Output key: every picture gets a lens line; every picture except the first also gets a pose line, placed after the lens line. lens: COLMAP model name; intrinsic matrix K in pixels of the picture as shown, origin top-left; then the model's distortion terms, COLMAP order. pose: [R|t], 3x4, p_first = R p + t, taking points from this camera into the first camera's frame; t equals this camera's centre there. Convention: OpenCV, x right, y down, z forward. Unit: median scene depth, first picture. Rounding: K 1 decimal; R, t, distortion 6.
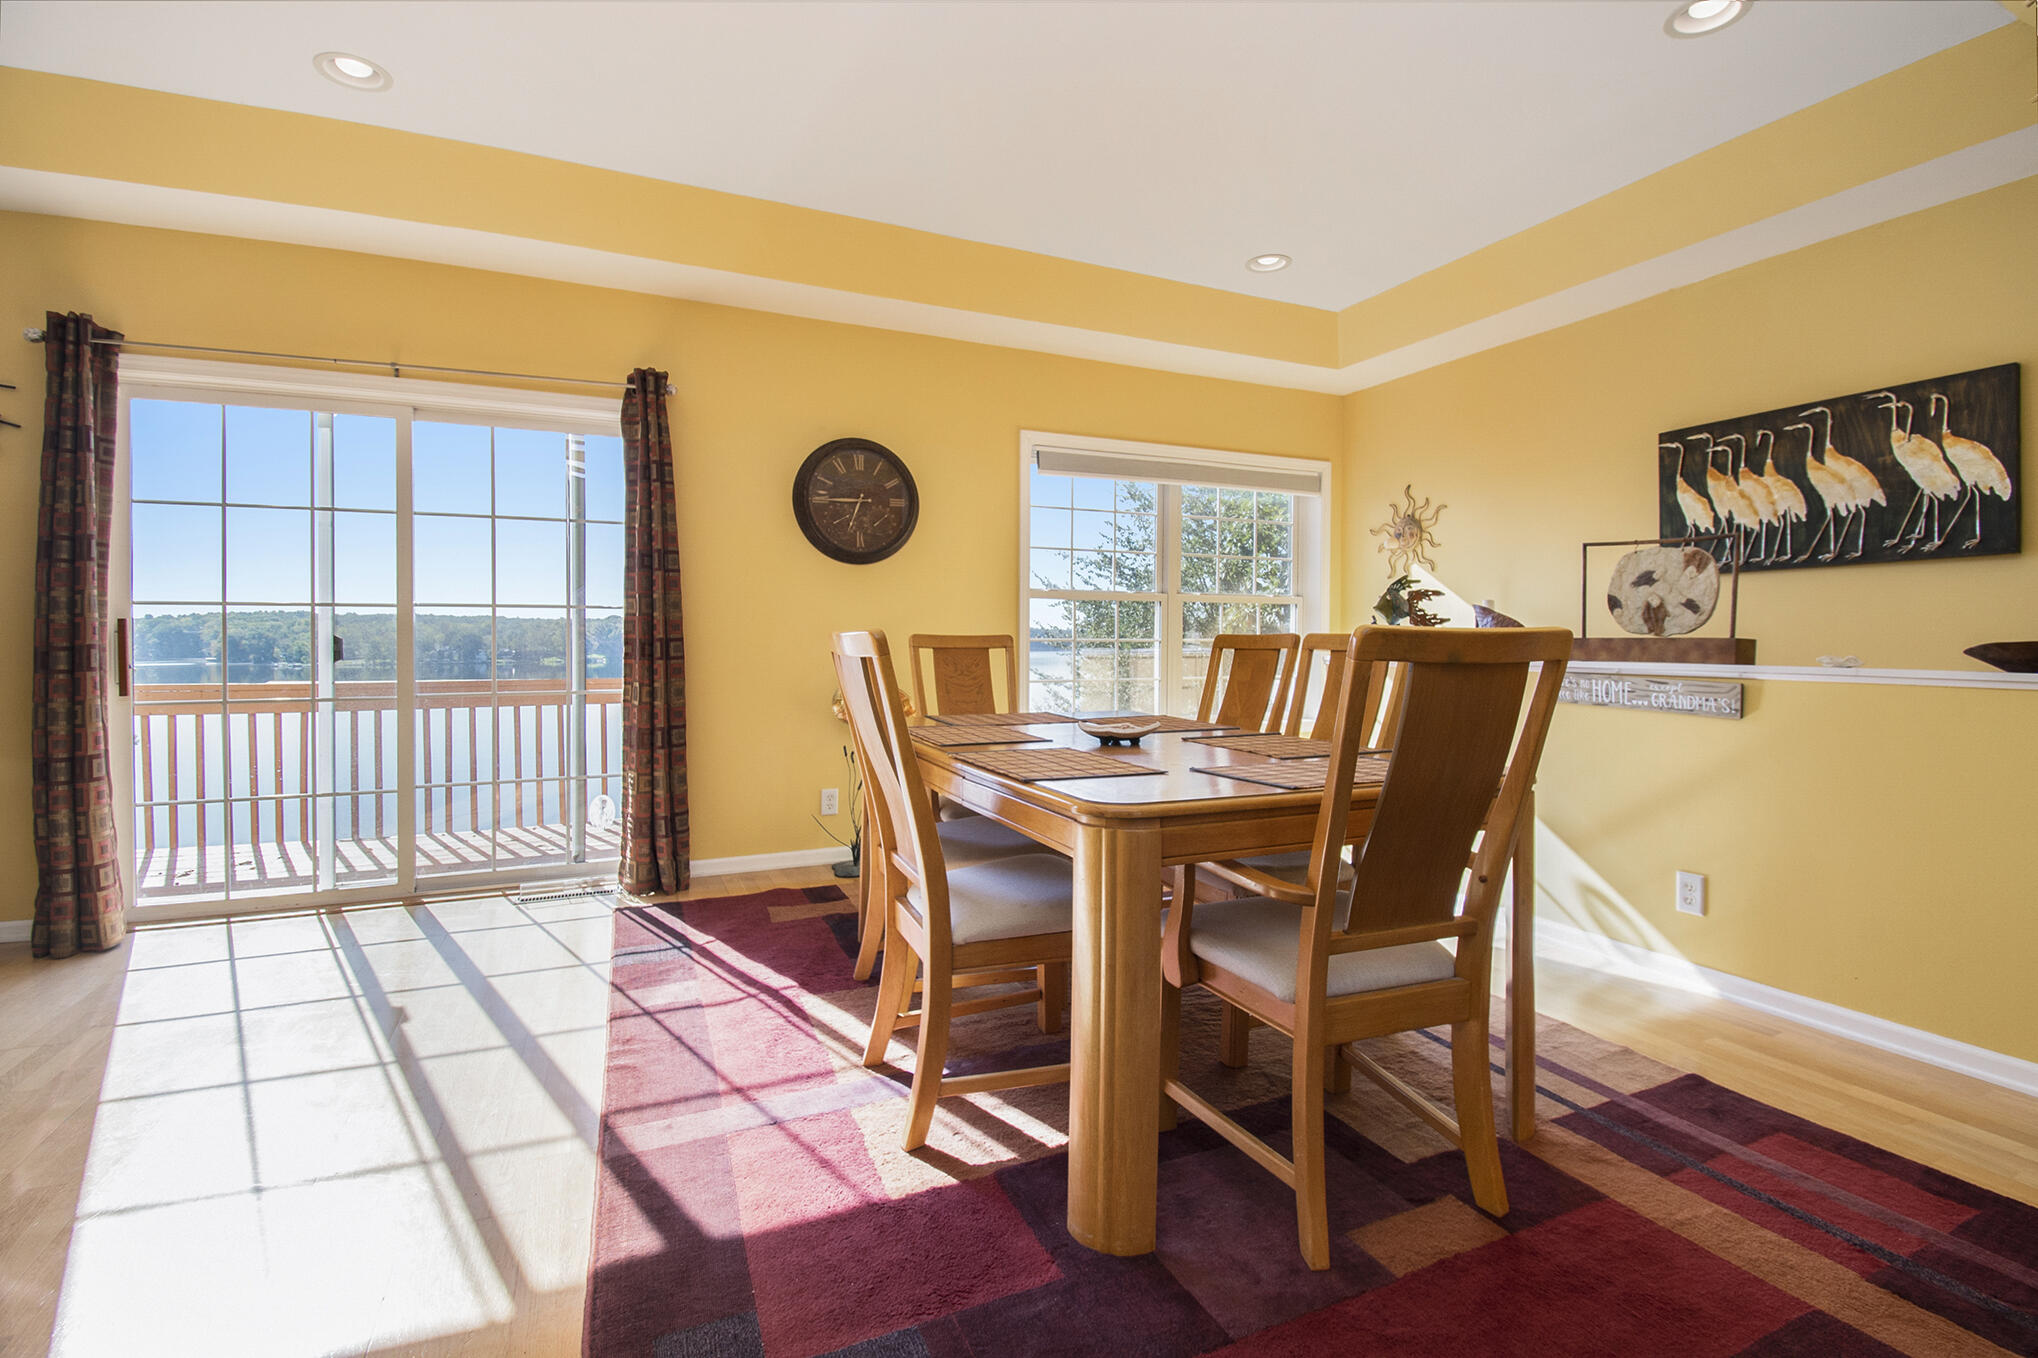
lens RADIAL K [[922.2, 0, 1014.7], [0, 922.2, 664.7], [0, 0, 1]] dist [-0.011803, -0.003311]
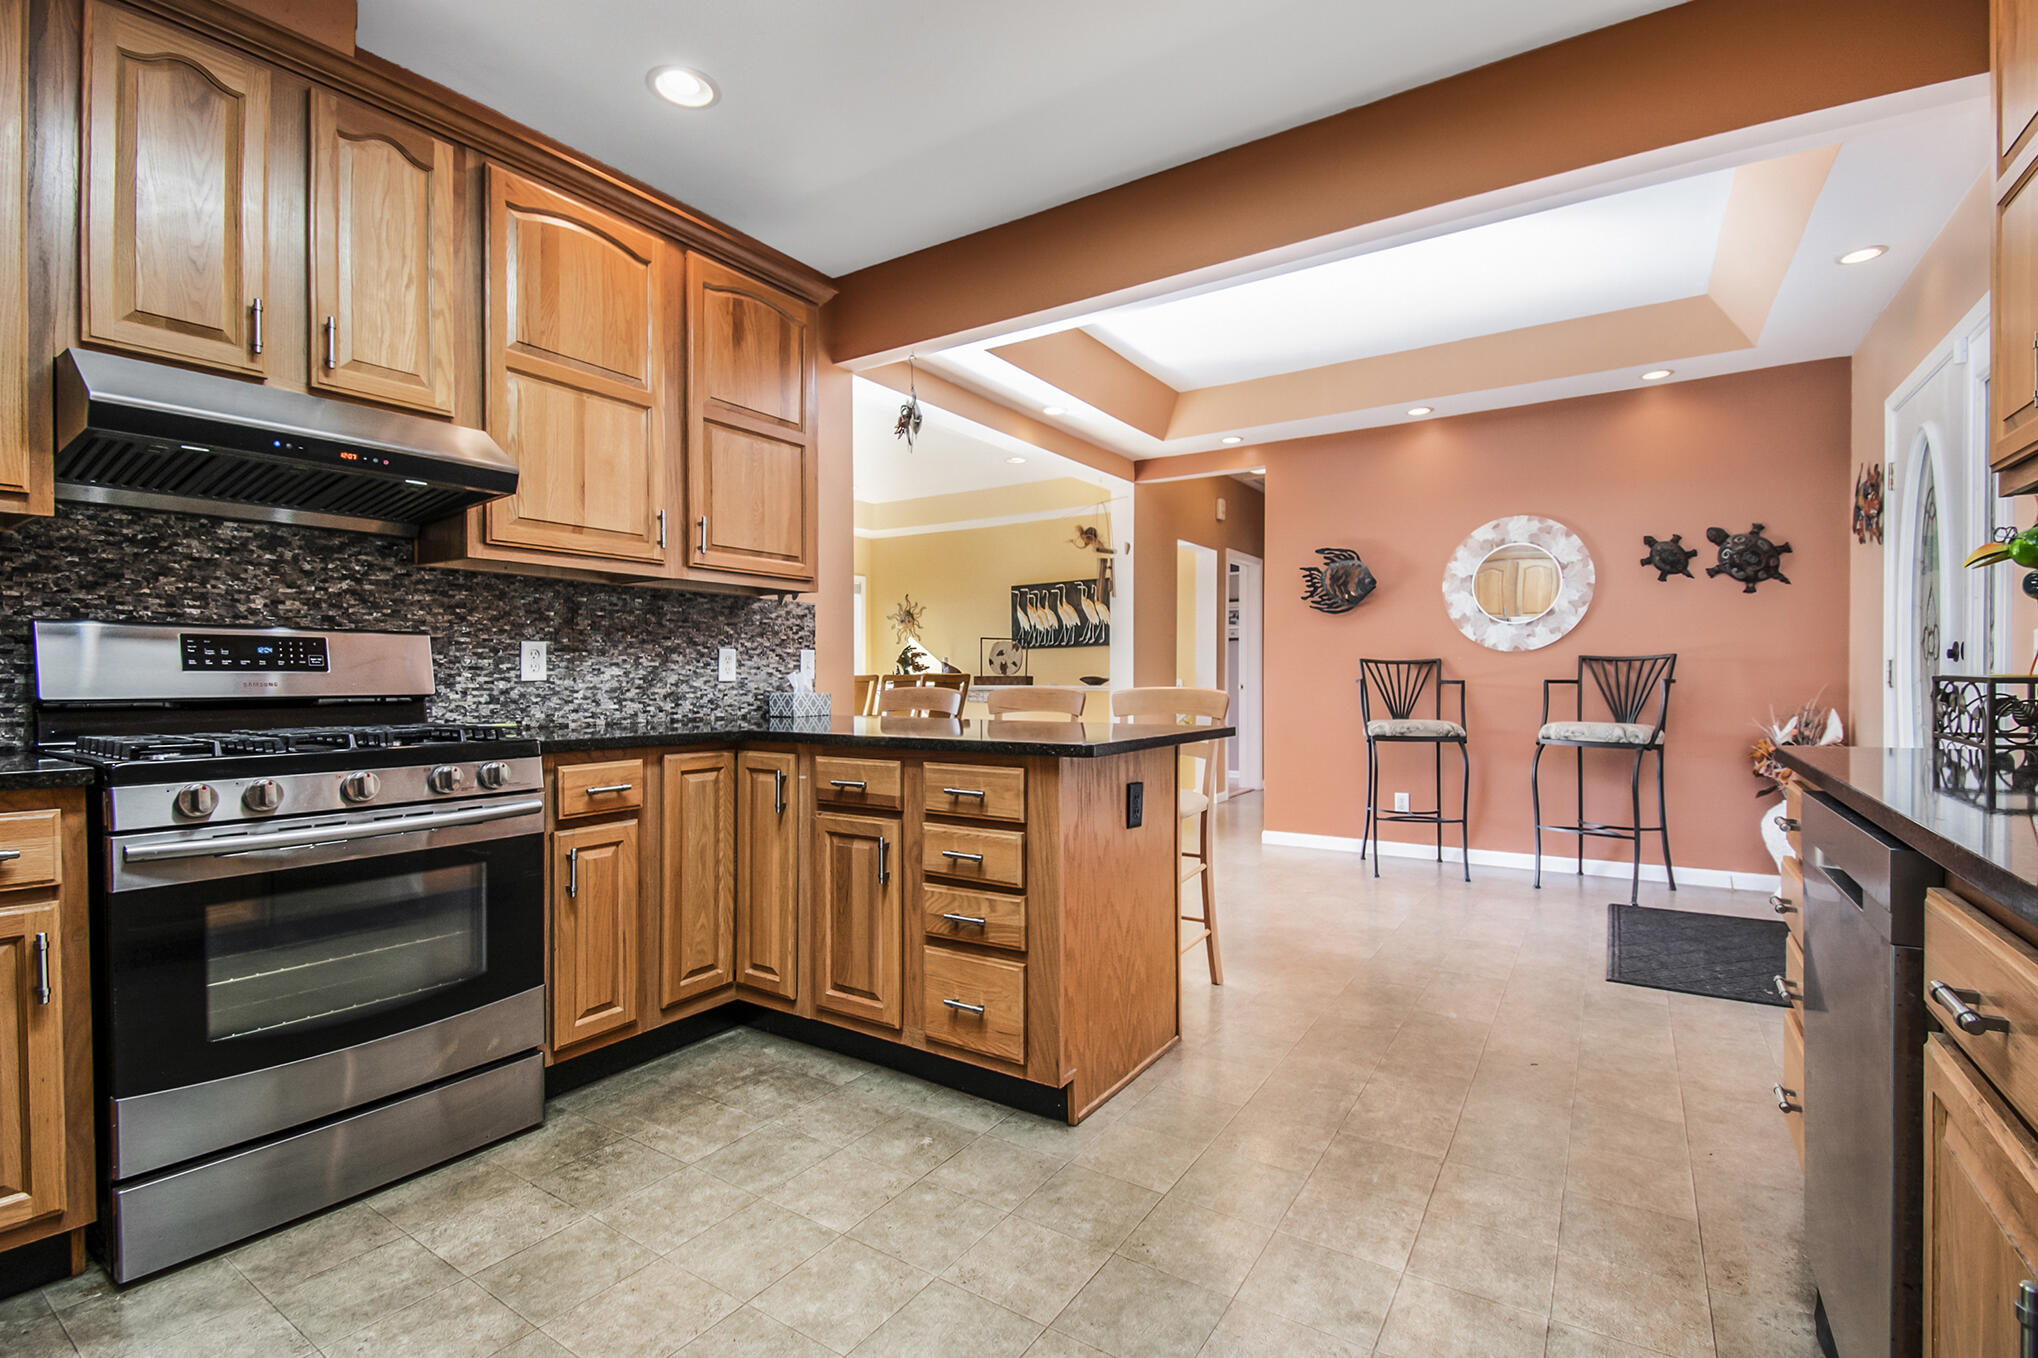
lens RADIAL K [[922.2, 0, 1017.8], [0, 922.2, 682.0], [0, 0, 1]] dist [-0.011803, -0.003311]
pose [[0.843103, -0.009703, 0.537664, -0.613593], [0.018088, 0.999783, -0.010320, 0.015029], [-0.537448, 0.018426, 0.843096, -1.111725]]
